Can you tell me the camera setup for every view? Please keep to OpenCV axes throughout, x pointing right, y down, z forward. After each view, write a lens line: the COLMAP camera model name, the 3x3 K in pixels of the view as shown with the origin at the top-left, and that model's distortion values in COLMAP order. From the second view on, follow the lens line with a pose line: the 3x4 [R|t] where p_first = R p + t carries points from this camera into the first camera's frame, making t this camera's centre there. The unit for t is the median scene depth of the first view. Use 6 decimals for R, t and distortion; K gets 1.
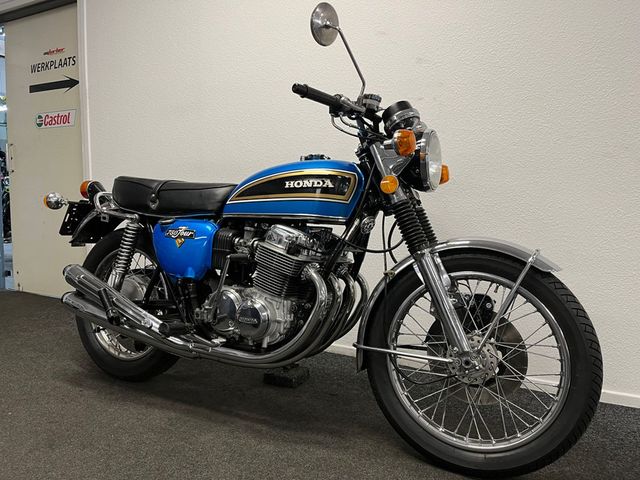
lens RADIAL K [[519.4, 0, 320.0], [0, 519.4, 240.0], [0, 0, 1]] dist [0.001603, -0.000094]
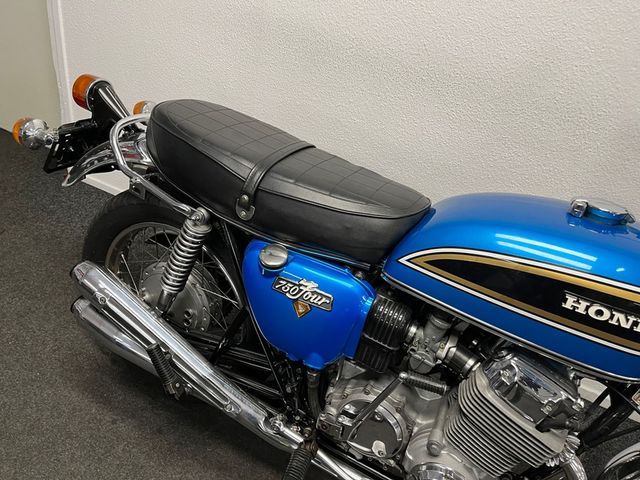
lens RADIAL K [[487.9, 0, 320.0], [0, 487.9, 240.0], [0, 0, 1]] dist [0.147419, -0.252060]
pose [[0.988846, 0.095223, 0.114522, -0.327134], [-0.139017, 0.866041, 0.480258, -0.323413], [-0.053450, -0.490822, 0.869619, 0.597435]]
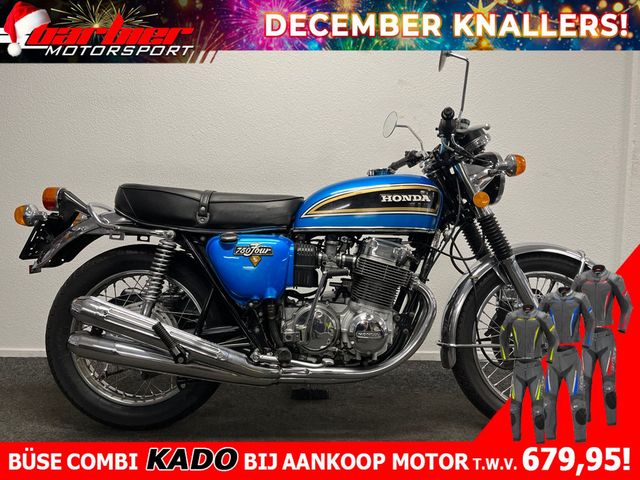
lens RADIAL K [[519.4, 0, 320.0], [0, 519.4, 240.0], [0, 0, 1]] dist [0.001603, -0.000094]
pose [[0.861754, -0.041078, 0.505661, -0.648669], [0.037222, 0.999150, 0.017733, -0.044854], [-0.505960, 0.003540, 0.862550, 0.167453]]
